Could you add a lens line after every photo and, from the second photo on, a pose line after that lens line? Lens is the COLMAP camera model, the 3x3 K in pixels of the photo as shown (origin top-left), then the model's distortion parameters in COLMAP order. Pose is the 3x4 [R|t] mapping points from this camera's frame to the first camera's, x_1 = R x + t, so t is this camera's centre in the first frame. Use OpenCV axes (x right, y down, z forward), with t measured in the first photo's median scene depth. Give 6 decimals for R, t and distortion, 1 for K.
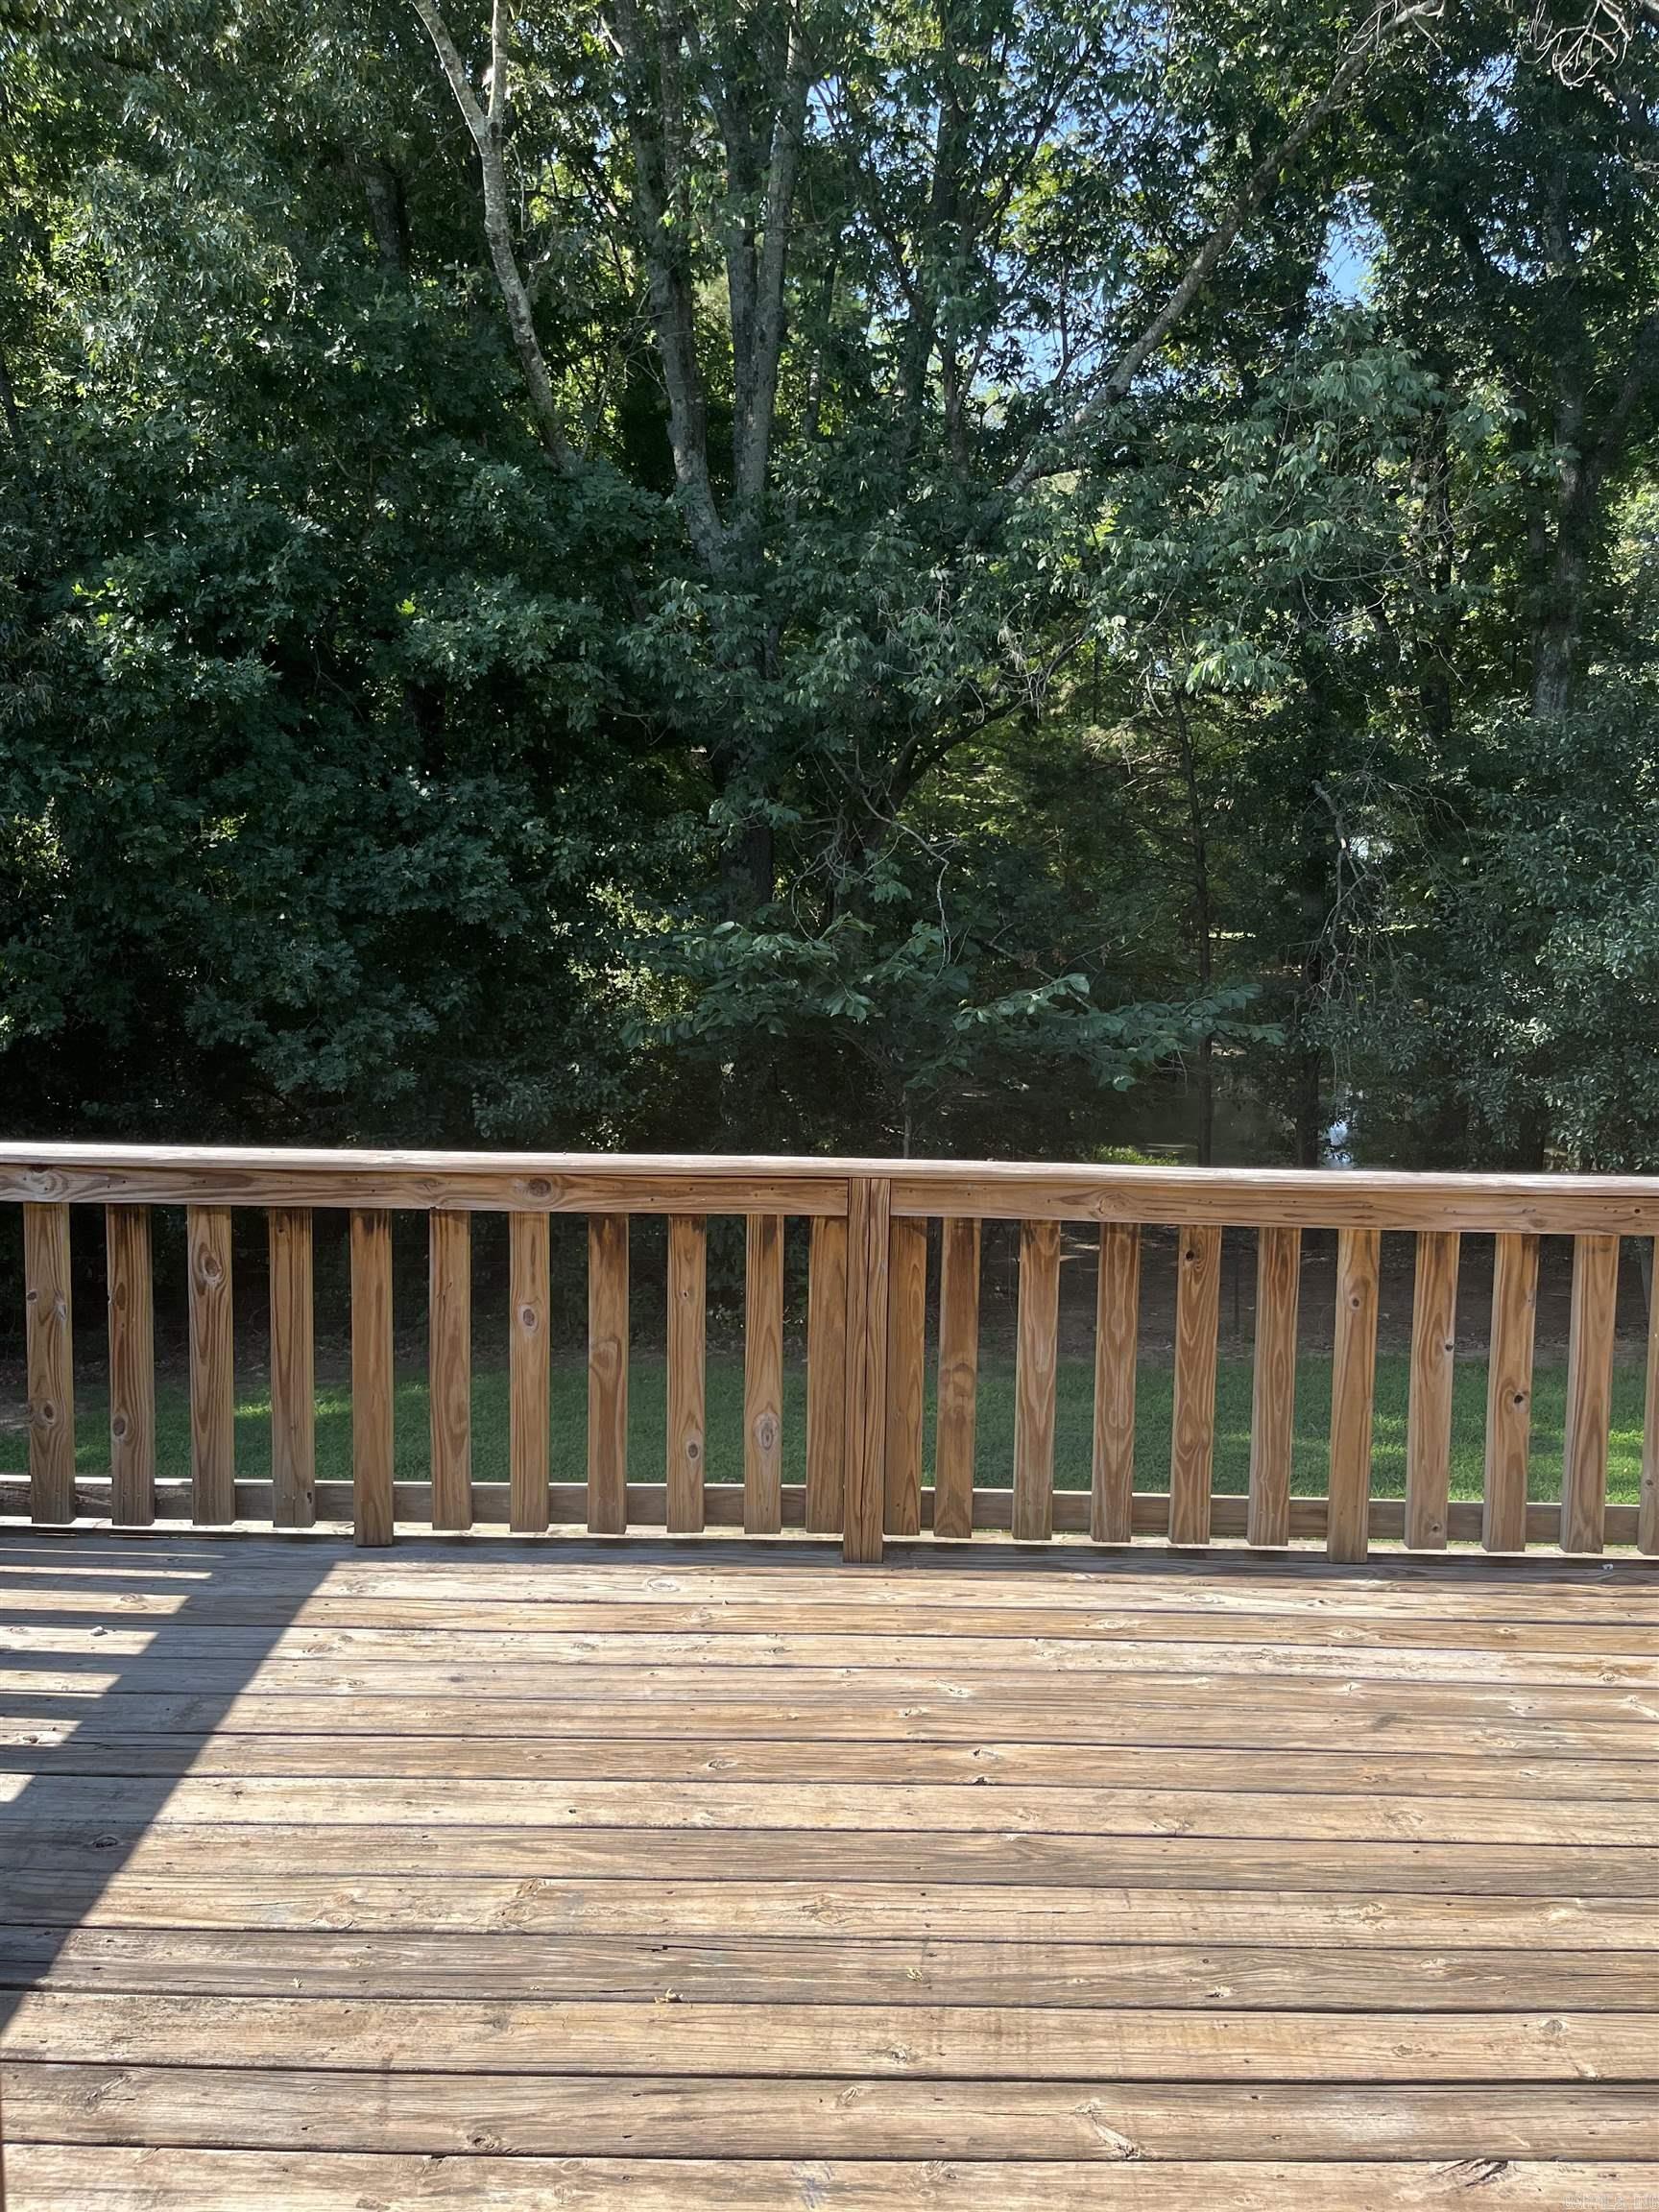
lens RADIAL K [[1697.8, 0, 840.7], [0, 1697.8, 1116.6], [0, 0, 1]] dist [0.064678, -0.045472]
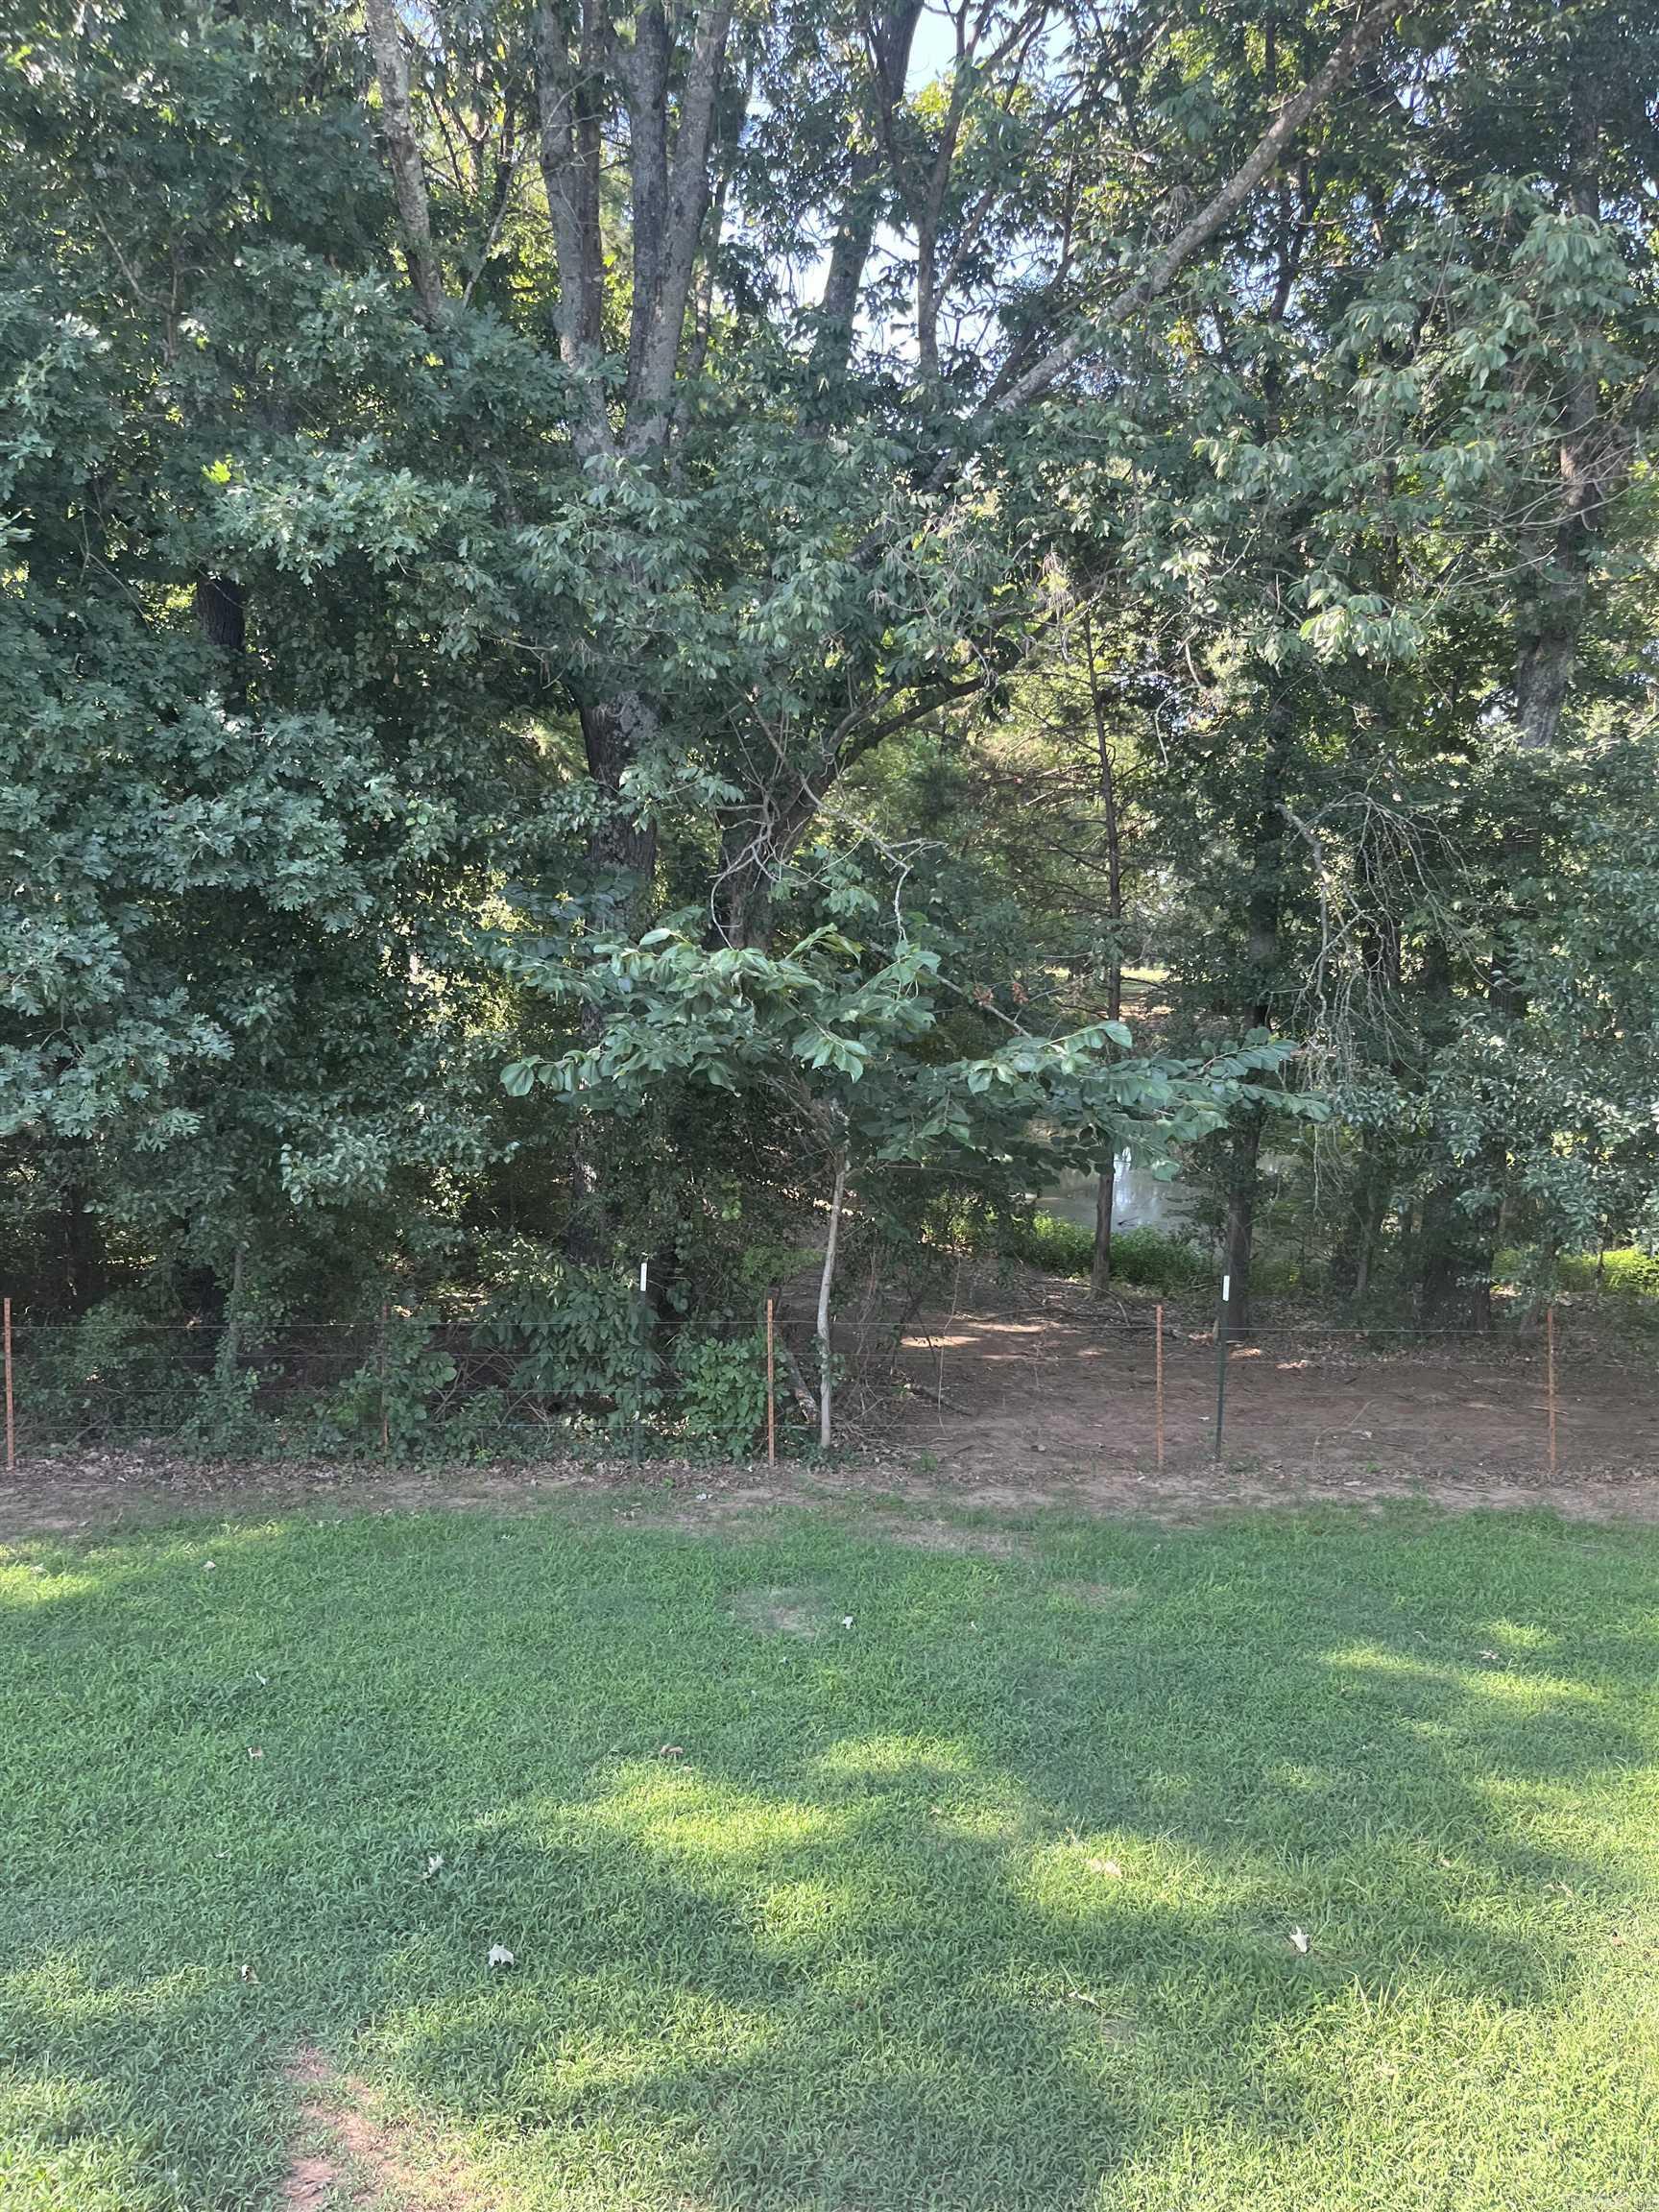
lens RADIAL K [[1697.8, 0, 822.6], [0, 1697.8, 1082.5], [0, 0, 1]] dist [0.064678, -0.045472]
pose [[0.992059, 0.044101, 0.117784, -0.075223], [-0.041034, 0.998756, -0.028338, -0.029014], [-0.118888, 0.023280, 0.992635, 0.255764]]
